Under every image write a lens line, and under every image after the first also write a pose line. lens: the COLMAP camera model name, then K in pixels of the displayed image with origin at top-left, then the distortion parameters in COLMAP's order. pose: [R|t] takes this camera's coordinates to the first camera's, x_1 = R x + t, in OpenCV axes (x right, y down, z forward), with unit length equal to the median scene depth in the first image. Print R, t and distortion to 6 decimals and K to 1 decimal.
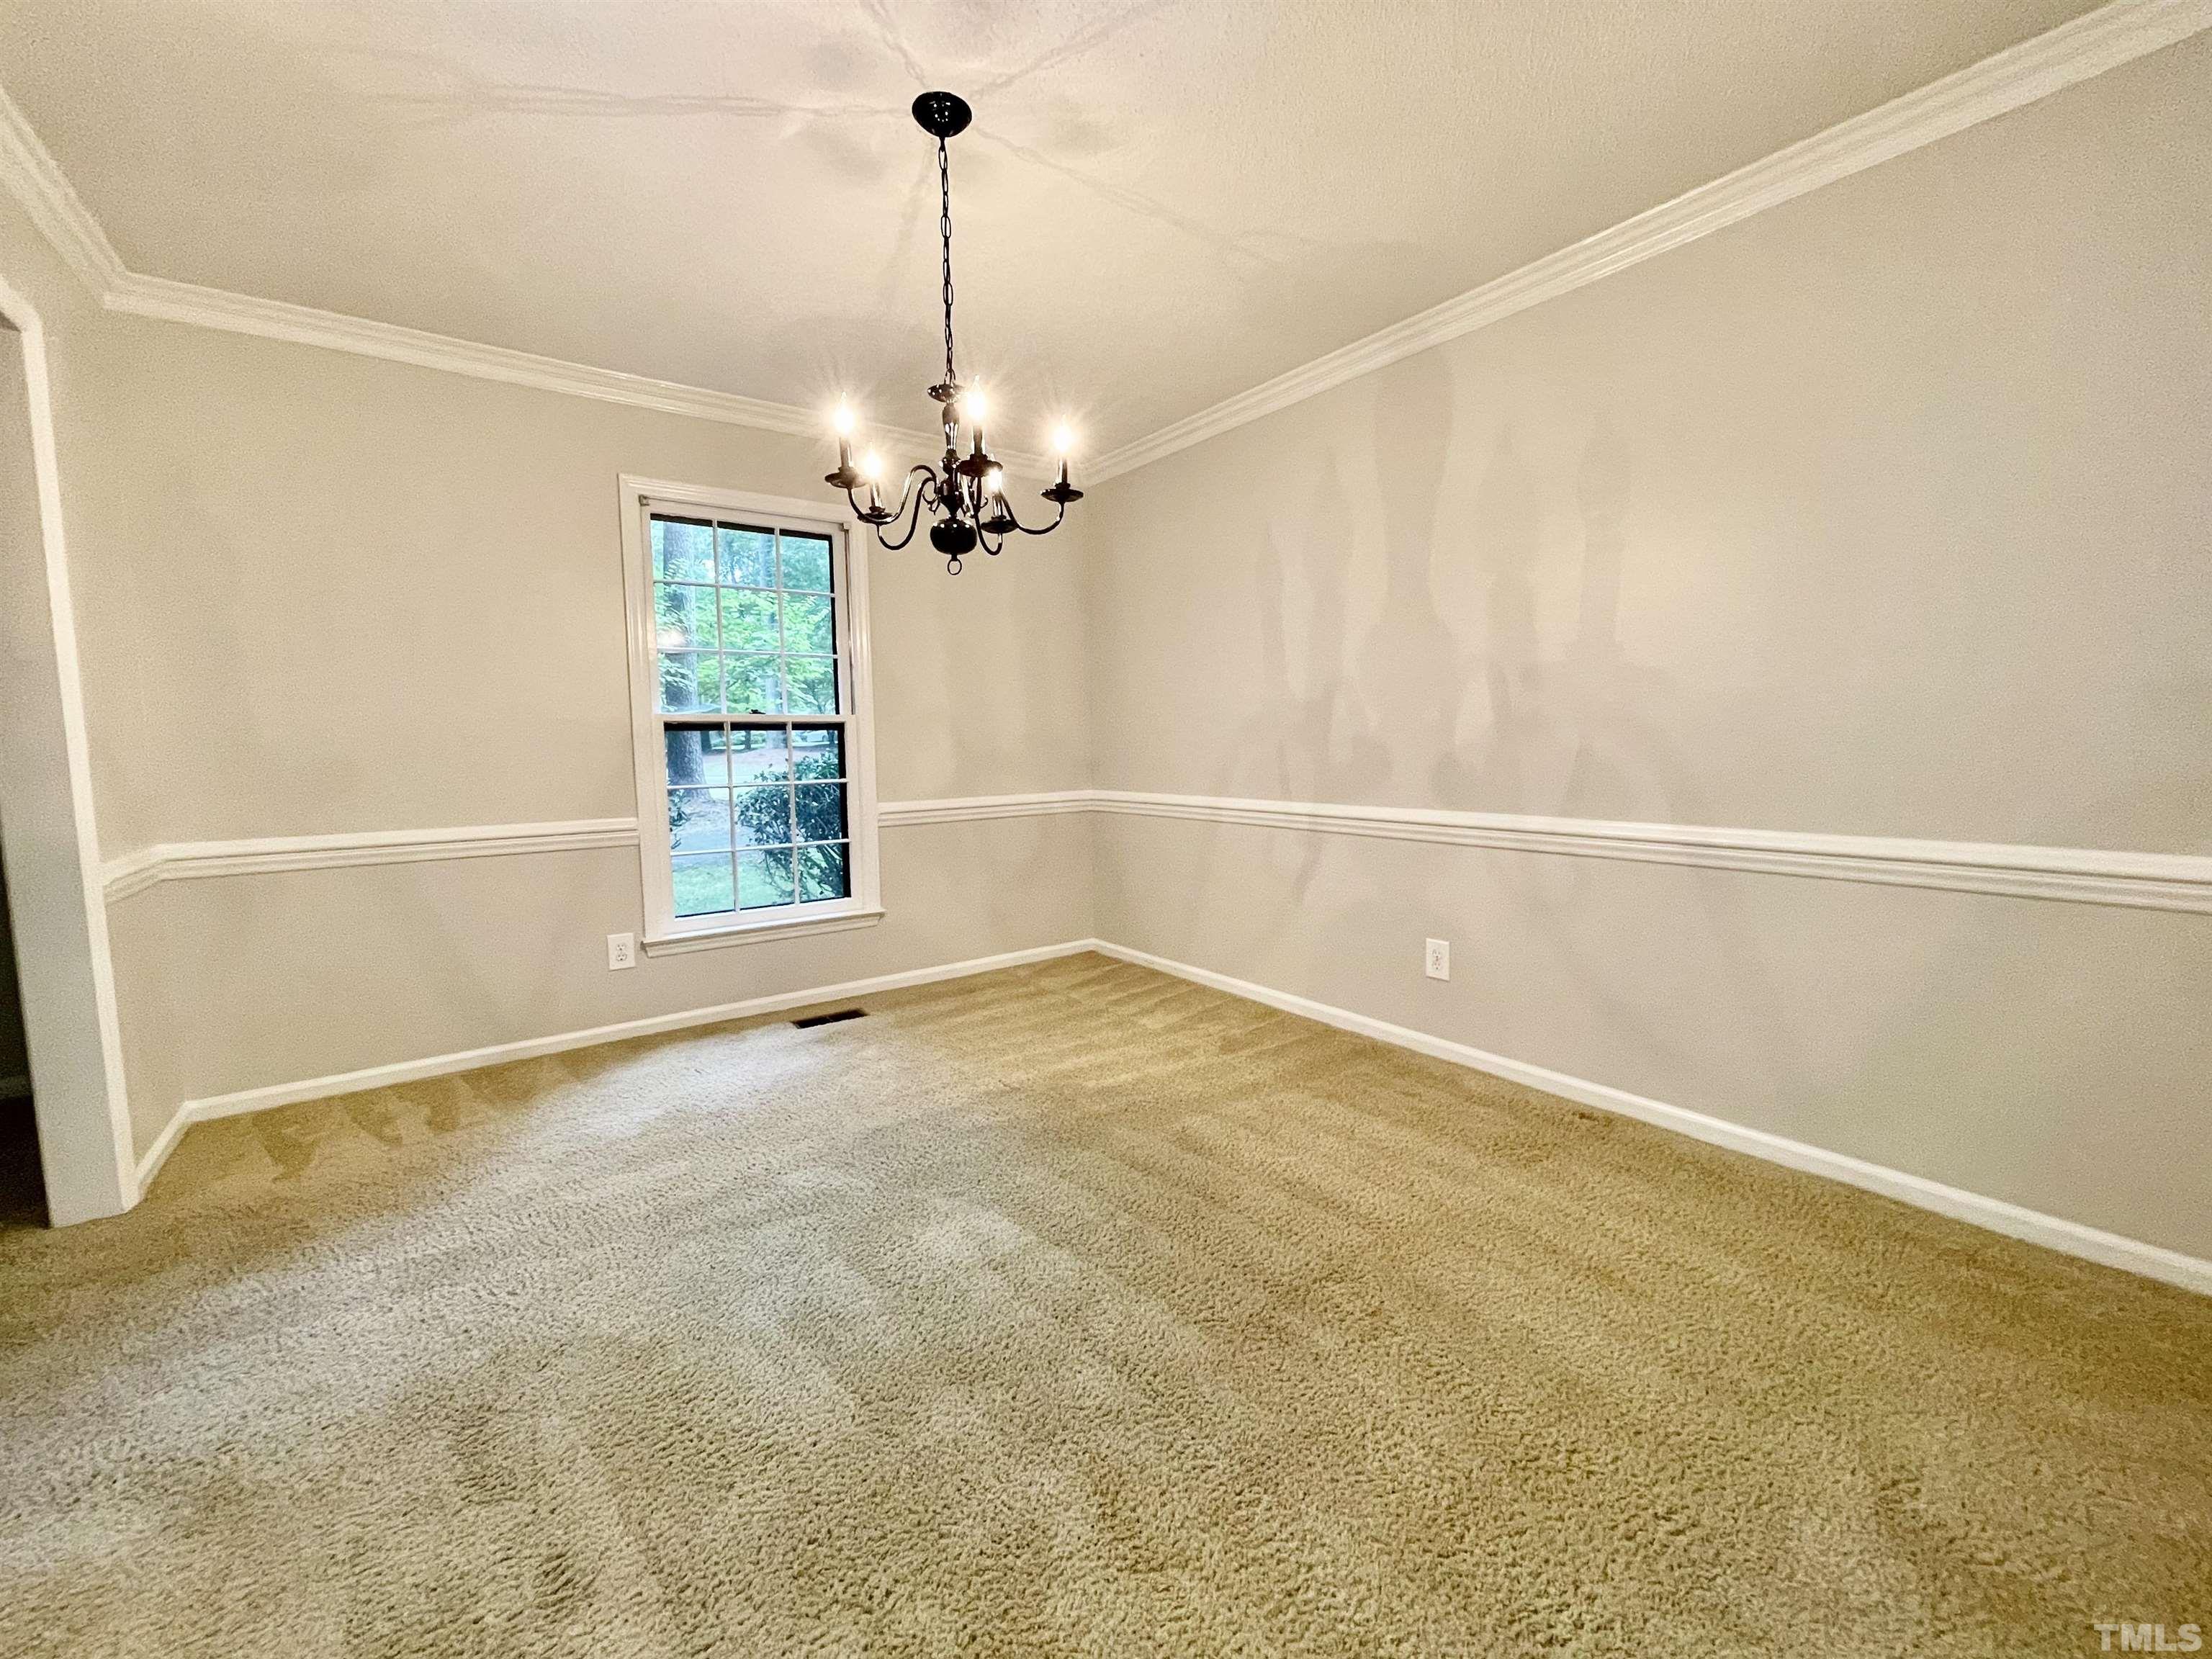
lens RADIAL K [[895.0, 0, 1108.0], [0, 895.0, 819.0], [0, 0, 1]] dist [0.000898, -0.000094]
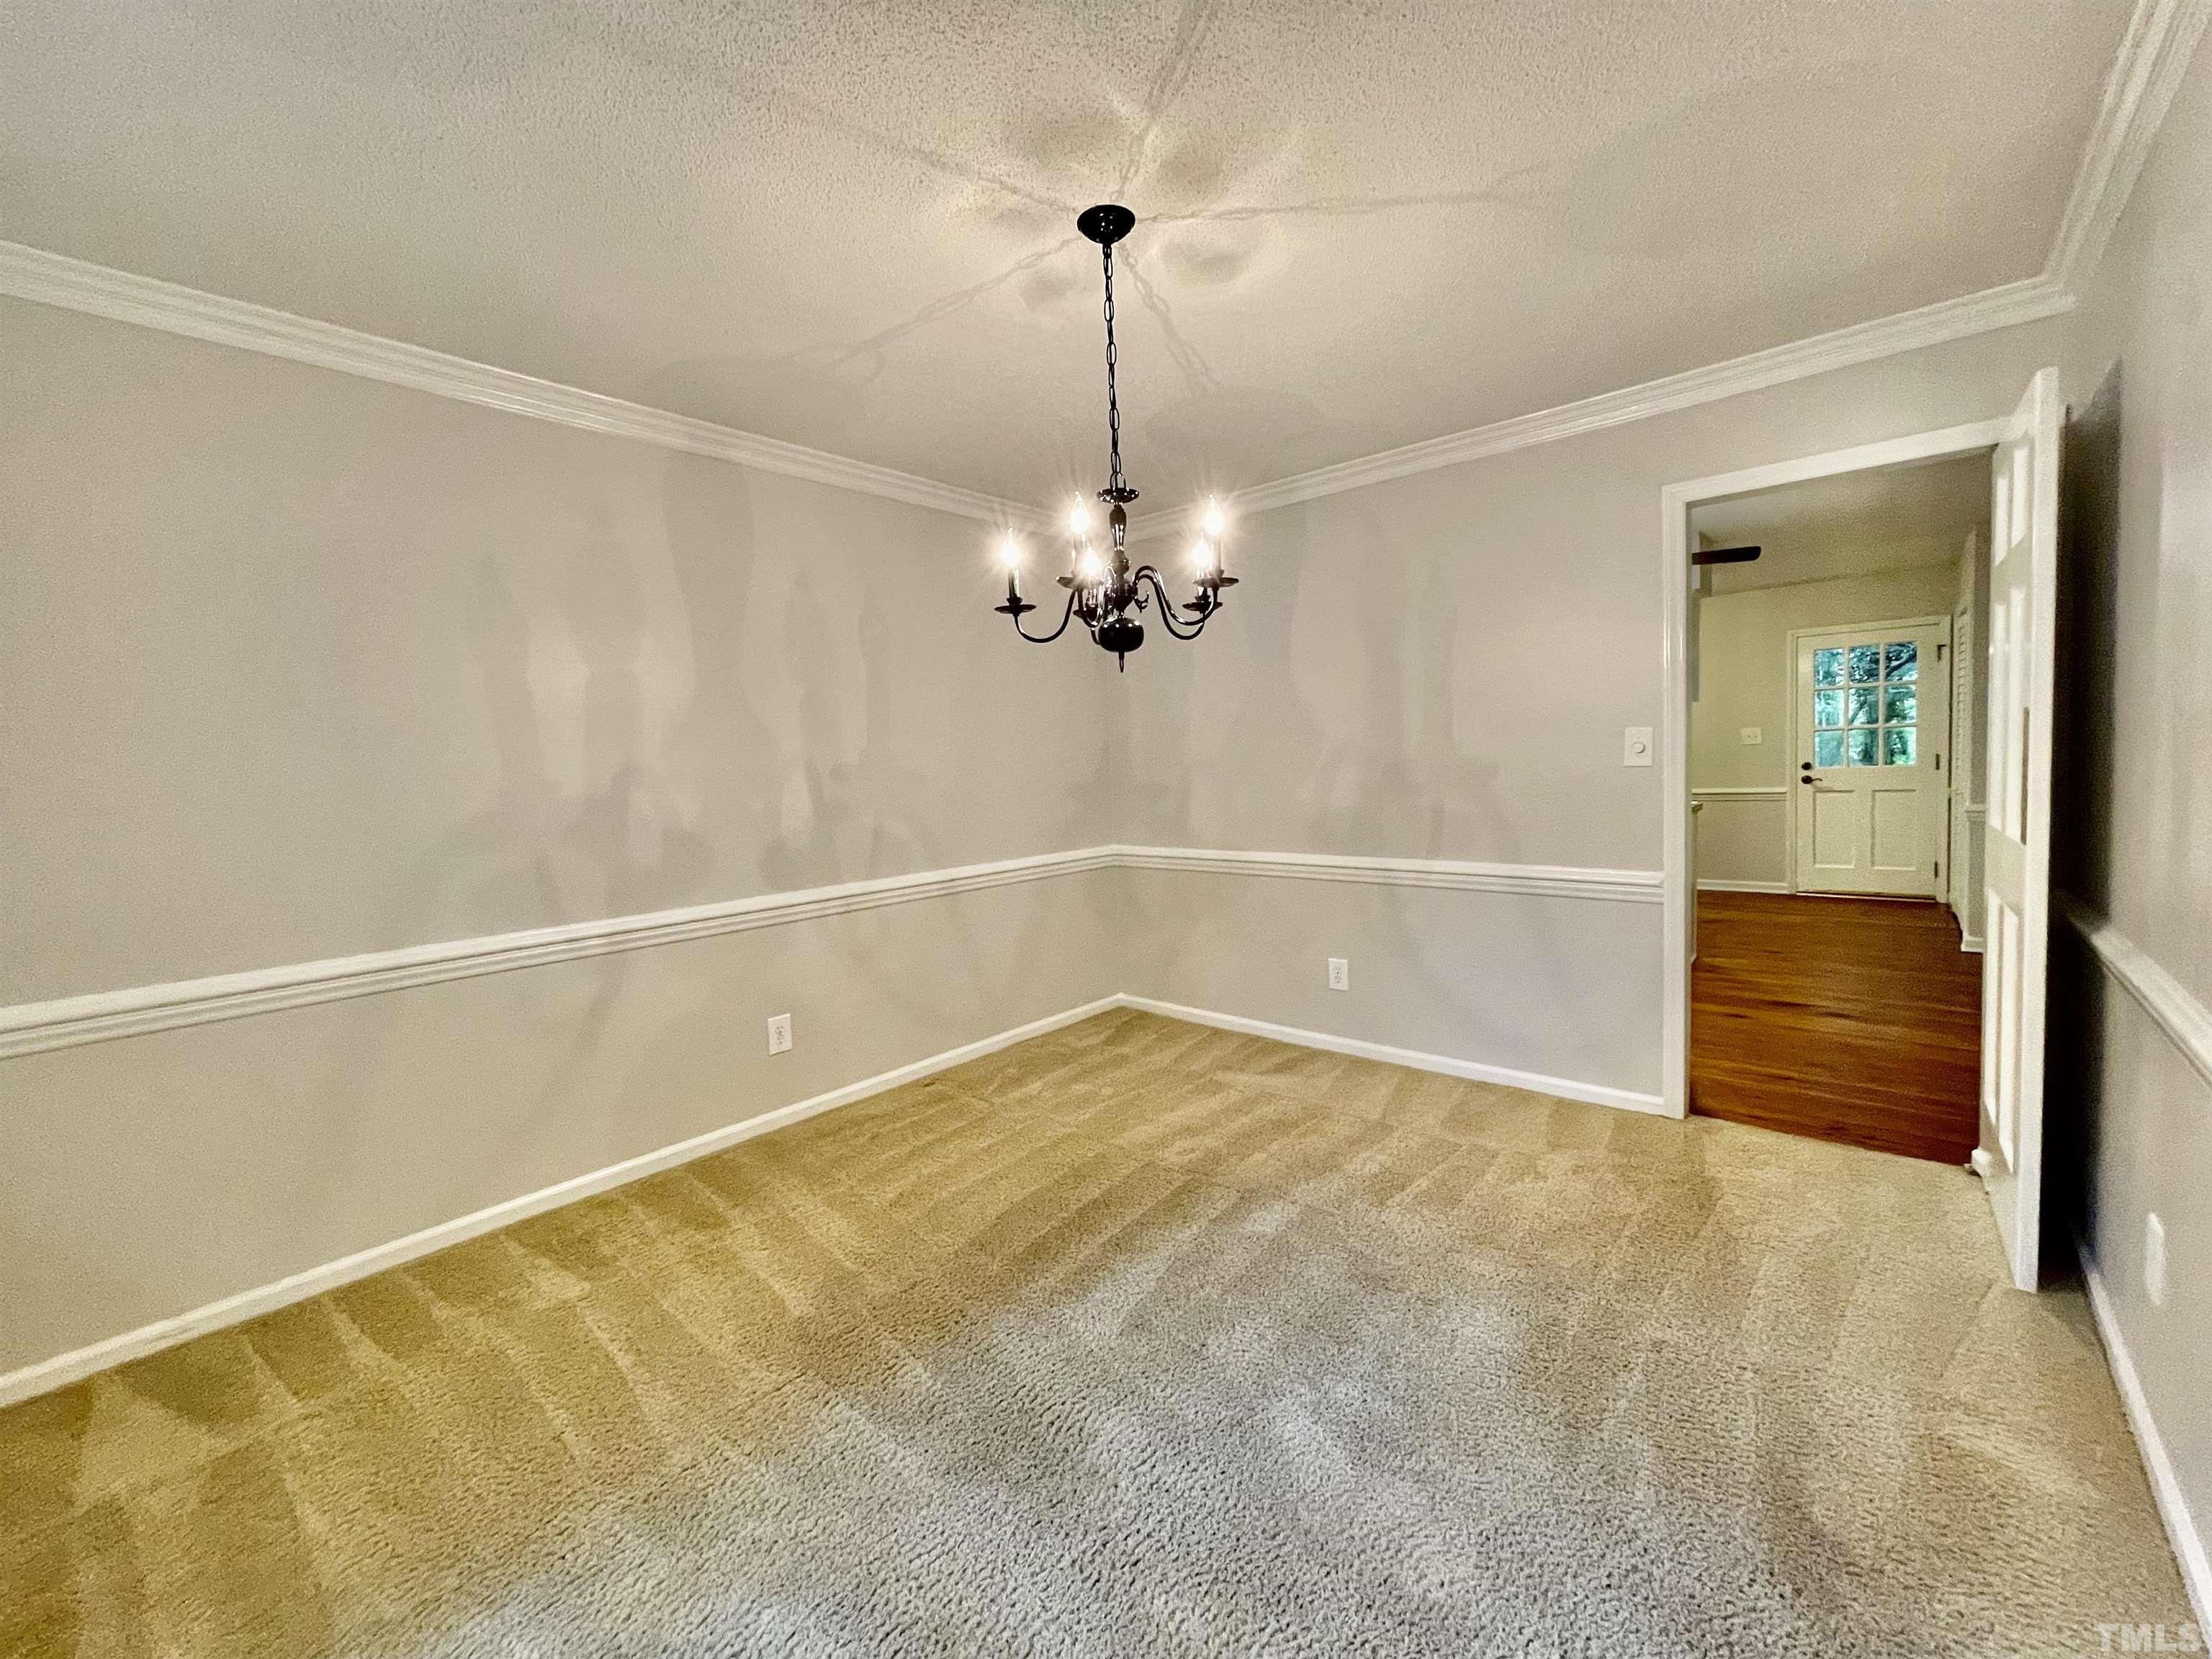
lens RADIAL K [[889.4, 0, 1106.0], [0, 889.4, 820.0], [0, 0, 1]] dist [-0.001176, -0.000012]
pose [[-0.211982, -0.041869, 0.976376, -0.748134], [0.130361, 0.988942, 0.070710, -0.121209], [-0.968540, 0.142271, -0.204180, 0.817703]]
